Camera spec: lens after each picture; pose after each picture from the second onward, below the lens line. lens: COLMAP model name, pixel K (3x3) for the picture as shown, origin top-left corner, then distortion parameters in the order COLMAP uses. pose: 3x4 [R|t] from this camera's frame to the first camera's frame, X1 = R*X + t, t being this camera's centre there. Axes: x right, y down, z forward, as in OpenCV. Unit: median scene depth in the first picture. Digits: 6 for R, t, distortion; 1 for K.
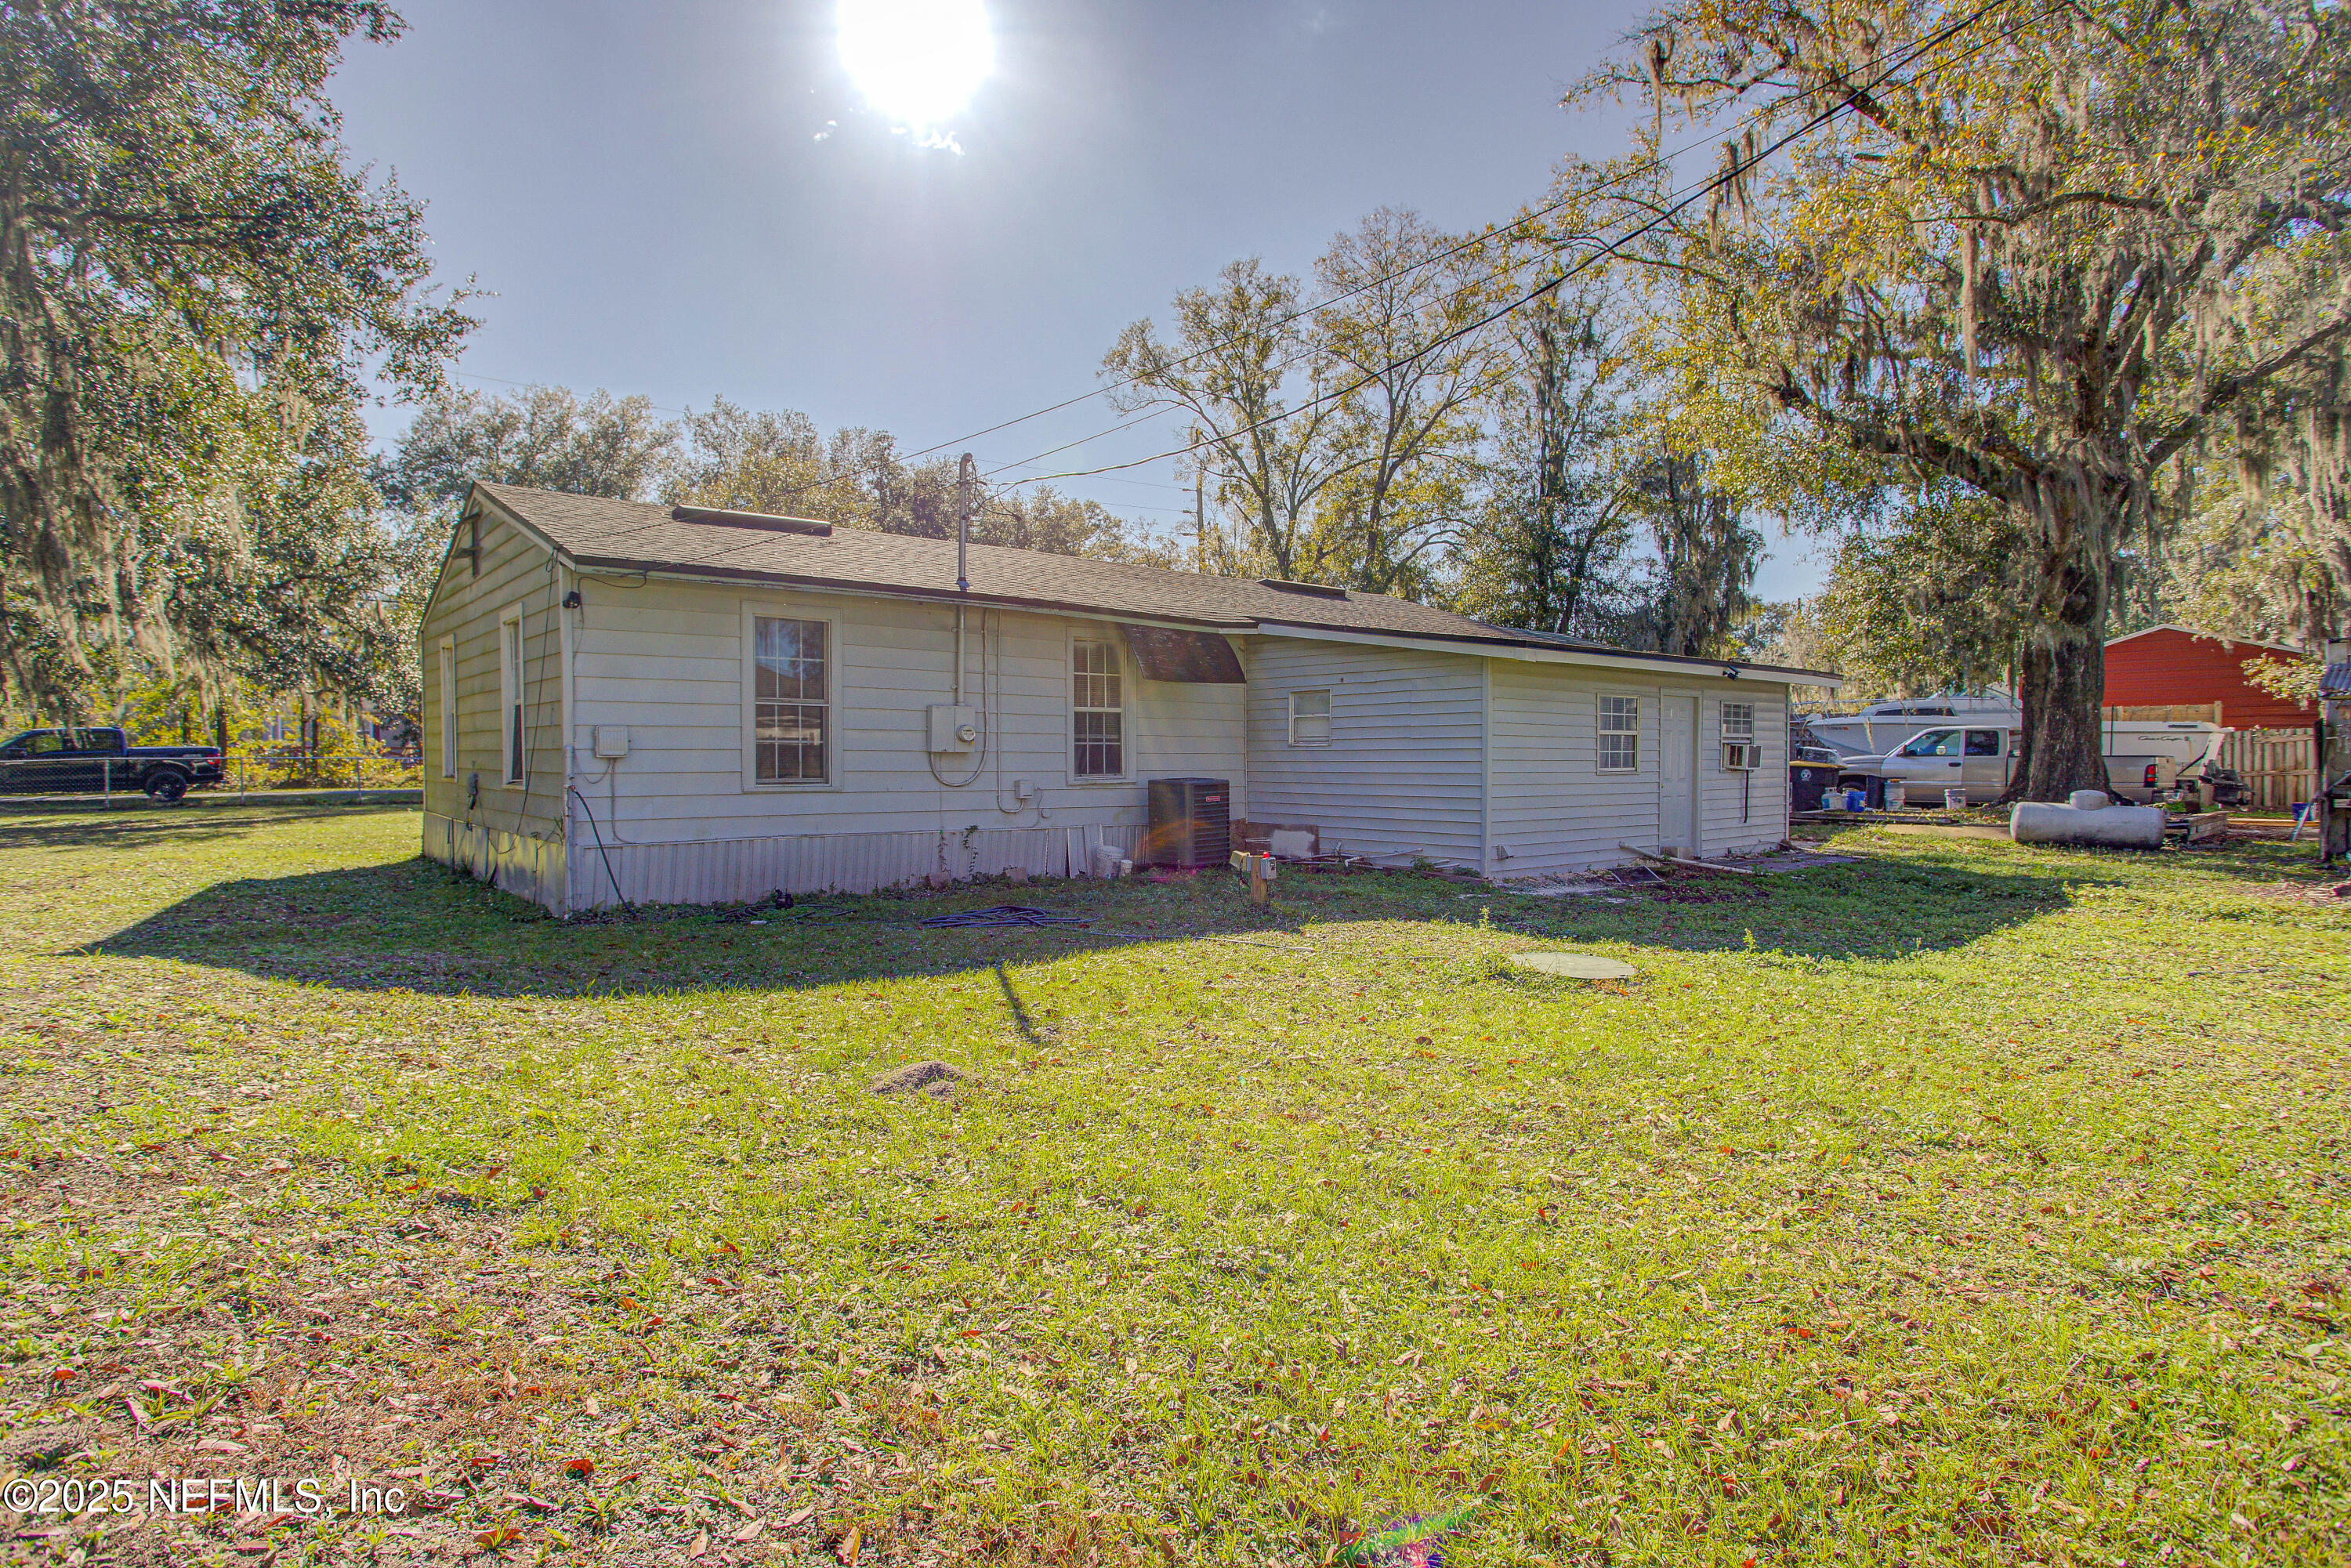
lens RADIAL K [[1190.0, 0, 1161.7], [0, 1190.0, 778.5], [0, 0, 1]] dist [-0.009493, 0.001424]
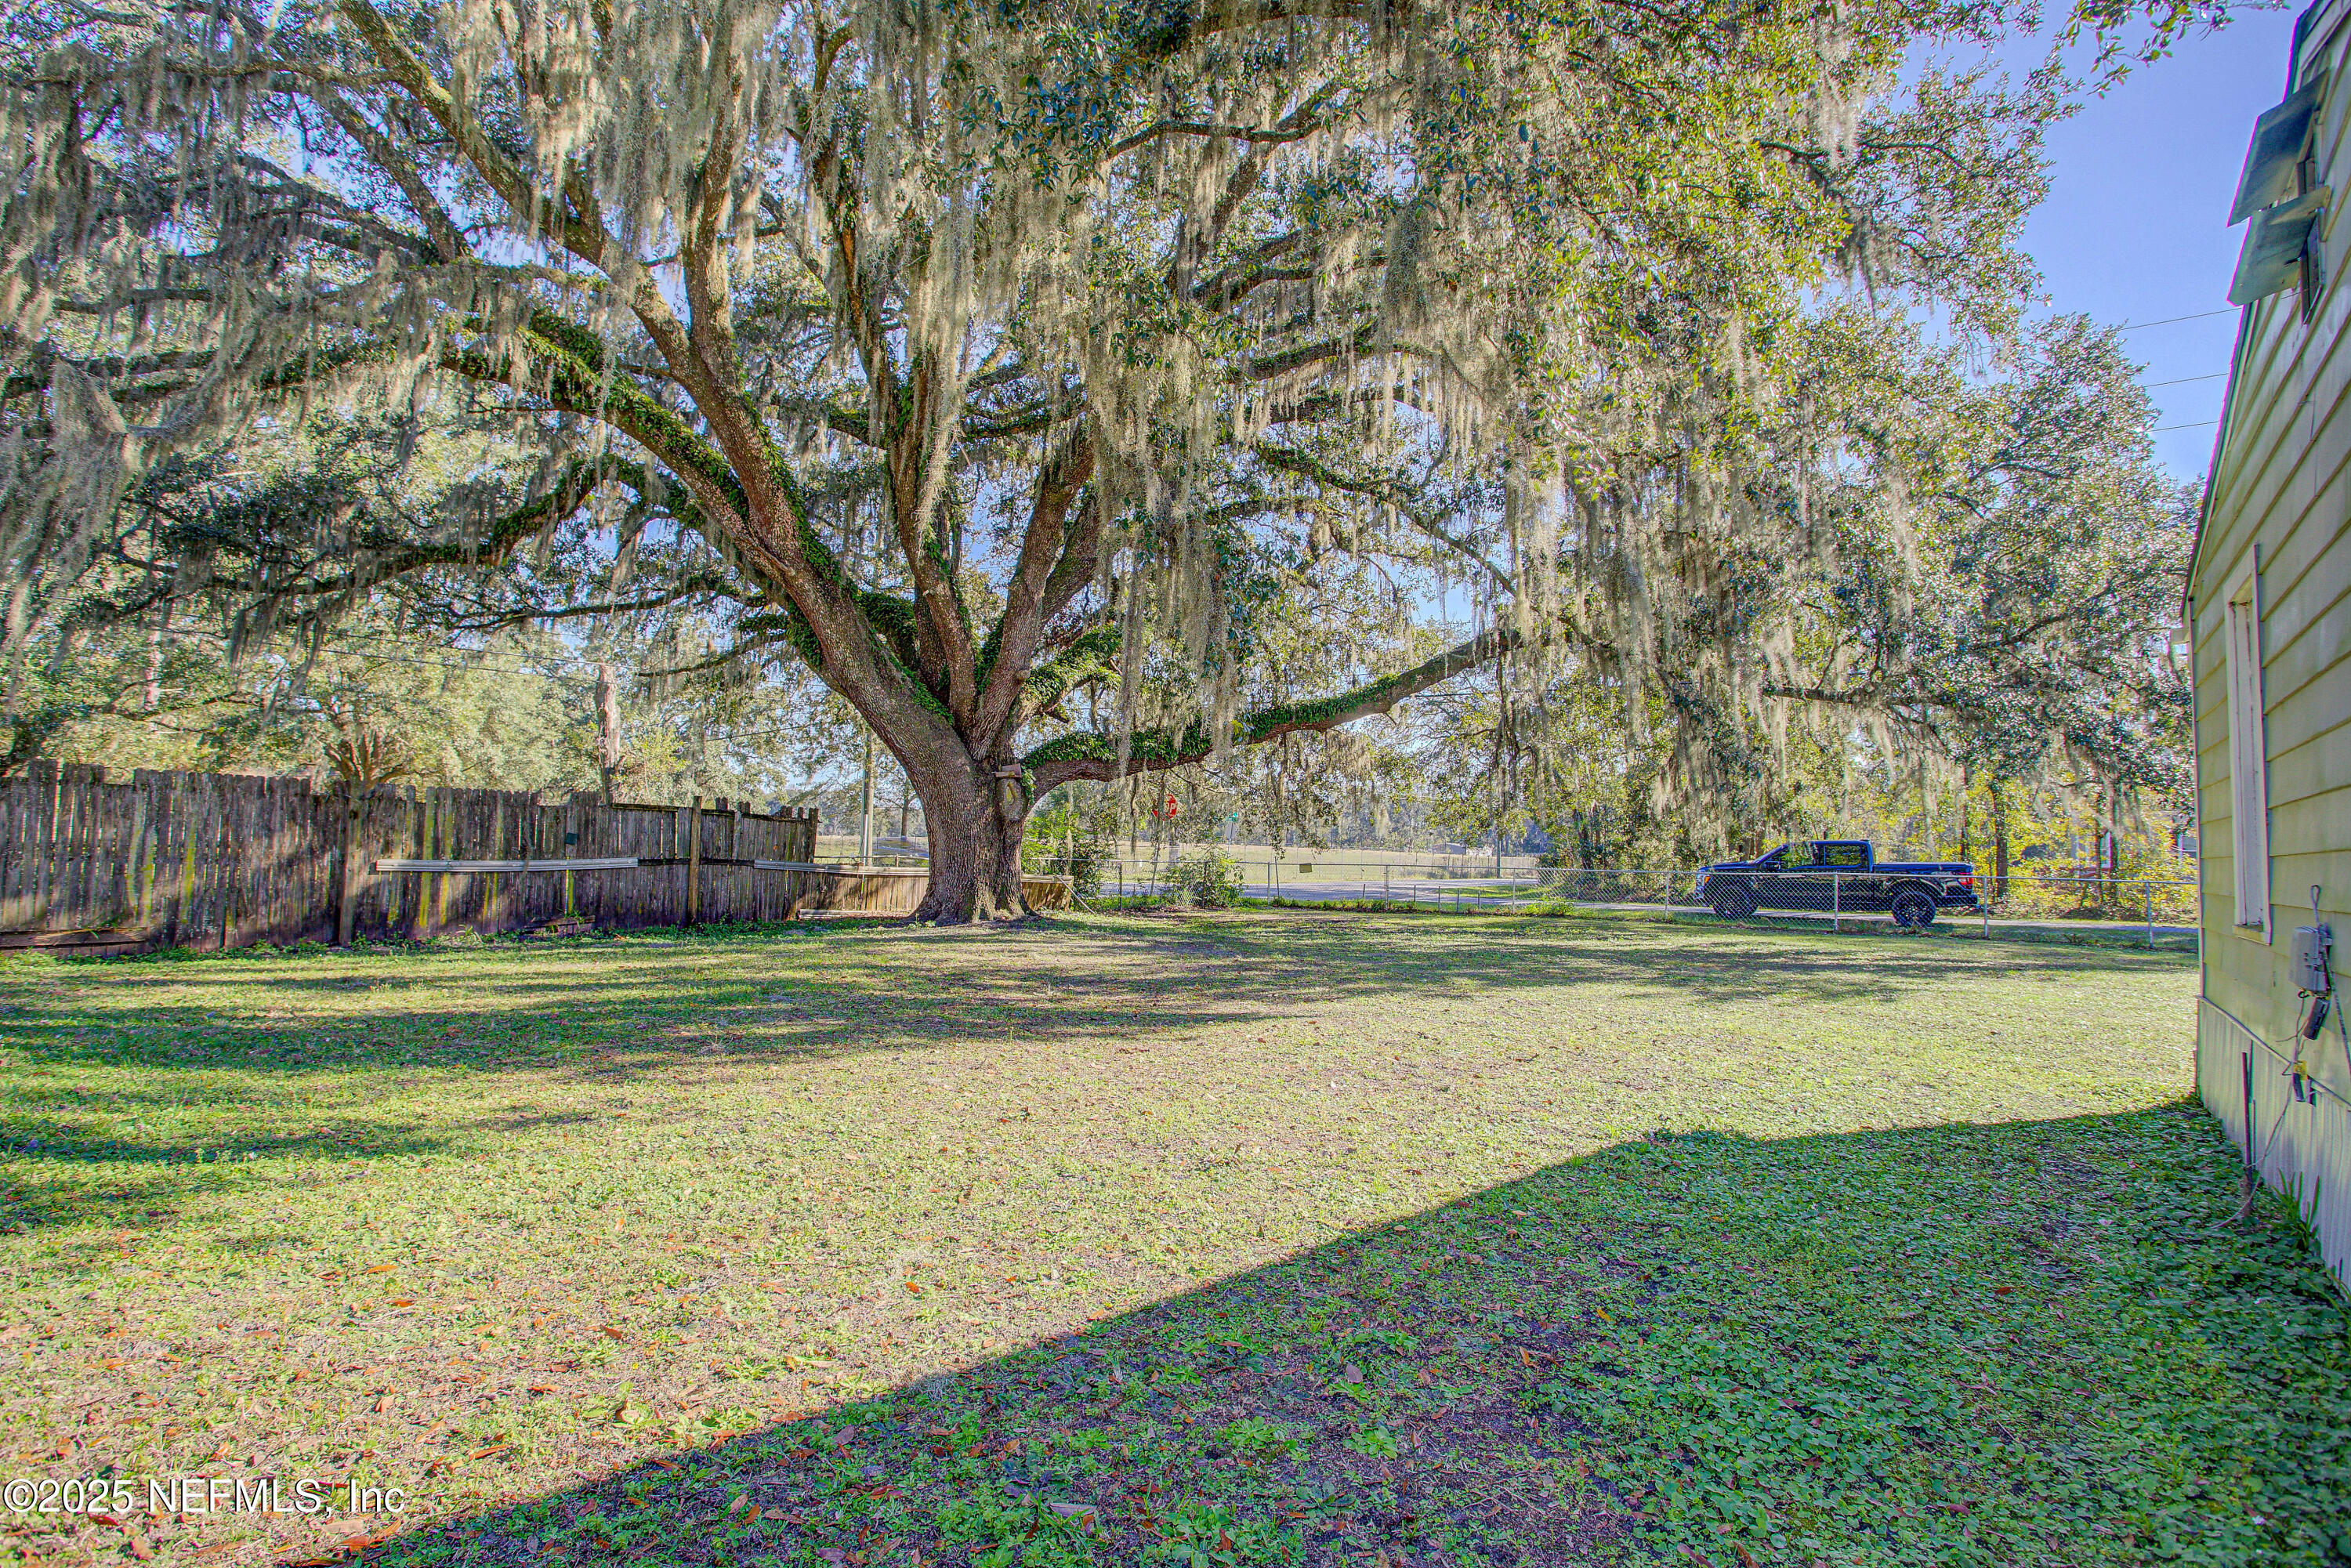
lens RADIAL K [[1193.8, 0, 1167.5], [0, 1193.8, 793.7], [0, 0, 1]] dist [-0.005657, -0.000421]
pose [[0.256653, -0.042727, -0.965559, -0.135720], [-0.046254, 0.997335, -0.056428, -0.002517], [0.965396, 0.059143, 0.253992, 0.237799]]
